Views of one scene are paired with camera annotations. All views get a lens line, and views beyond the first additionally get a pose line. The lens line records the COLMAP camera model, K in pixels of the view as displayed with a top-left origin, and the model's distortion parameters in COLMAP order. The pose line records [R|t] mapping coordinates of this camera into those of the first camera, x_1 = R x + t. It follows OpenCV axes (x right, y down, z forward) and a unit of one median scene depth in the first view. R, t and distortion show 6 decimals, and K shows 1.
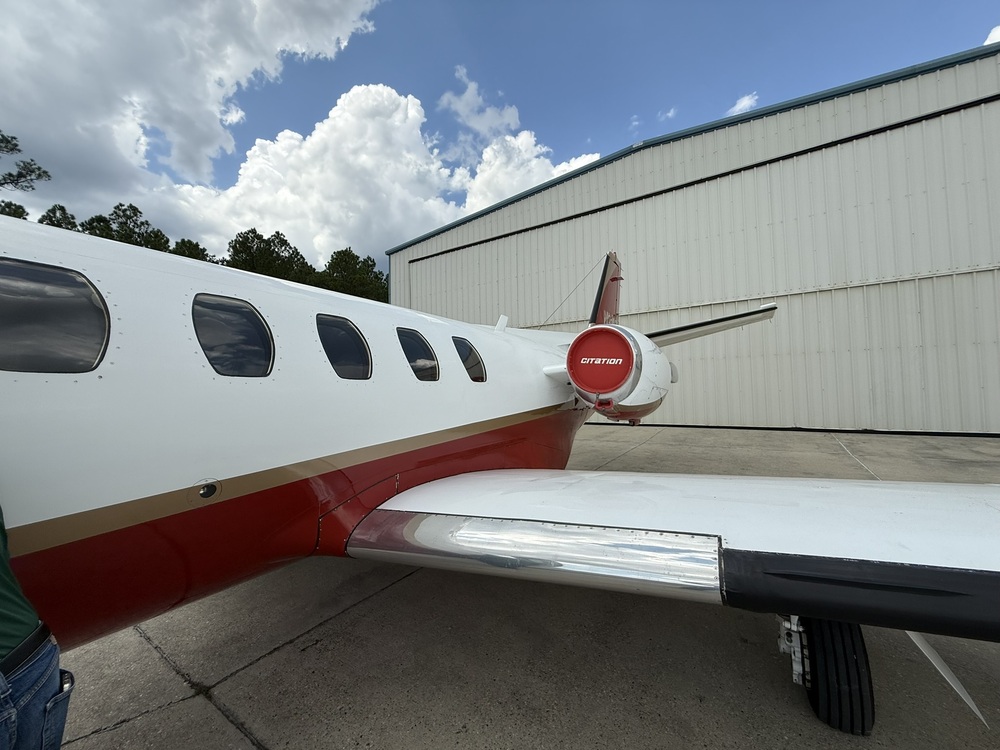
lens RADIAL K [[398.2, 0, 495.2], [0, 398.2, 374.4], [0, 0, 1]] dist [0.000648, 0.000794]
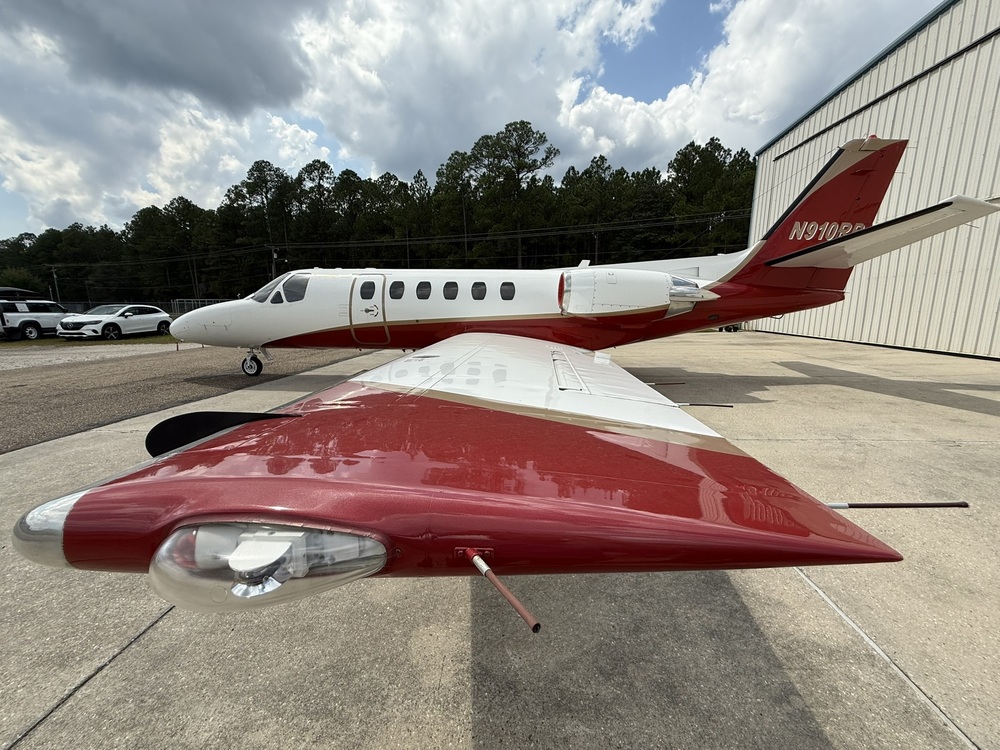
lens RADIAL K [[398.2, 0, 497.2], [0, 398.2, 373.9], [0, 0, 1]] dist [0.000648, 0.000794]
pose [[0.500993, 0.174013, -0.847777, 0.159313], [0.019560, 0.977051, 0.212106, -0.004671], [0.865230, -0.122846, 0.486092, -0.026940]]
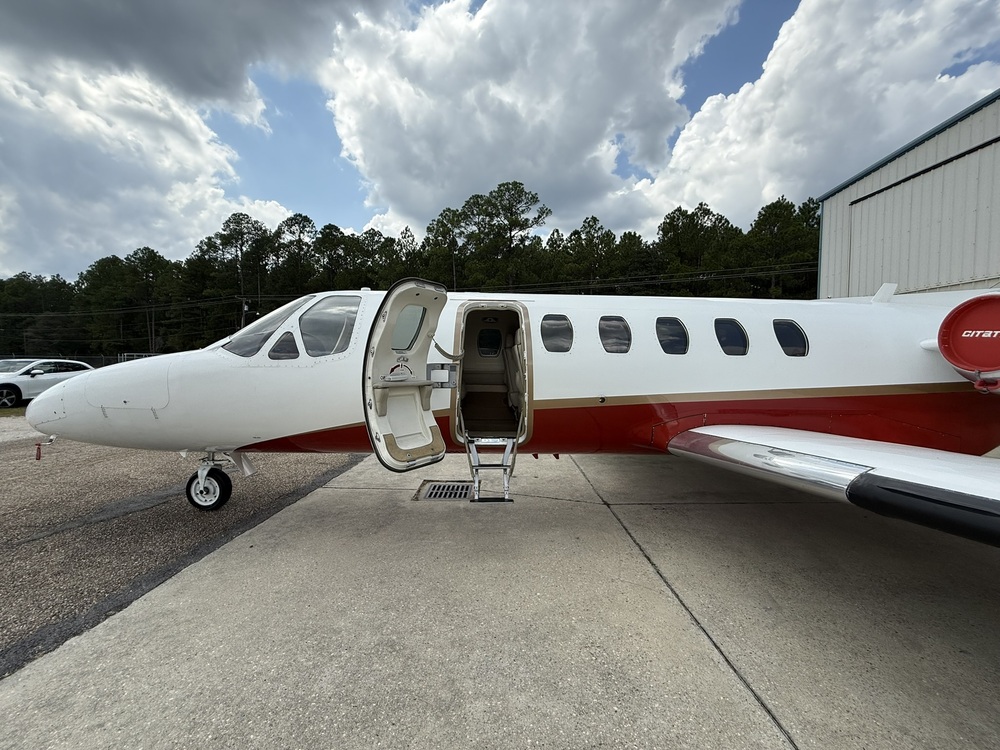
lens RADIAL K [[398.2, 0, 498.0], [0, 398.2, 372.8], [0, 0, 1]] dist [0.000648, 0.000794]
pose [[0.563032, 0.052809, -0.824746, 0.032514], [0.009864, 0.997456, 0.070602, -0.001869], [0.826377, -0.047887, 0.561078, -0.031127]]
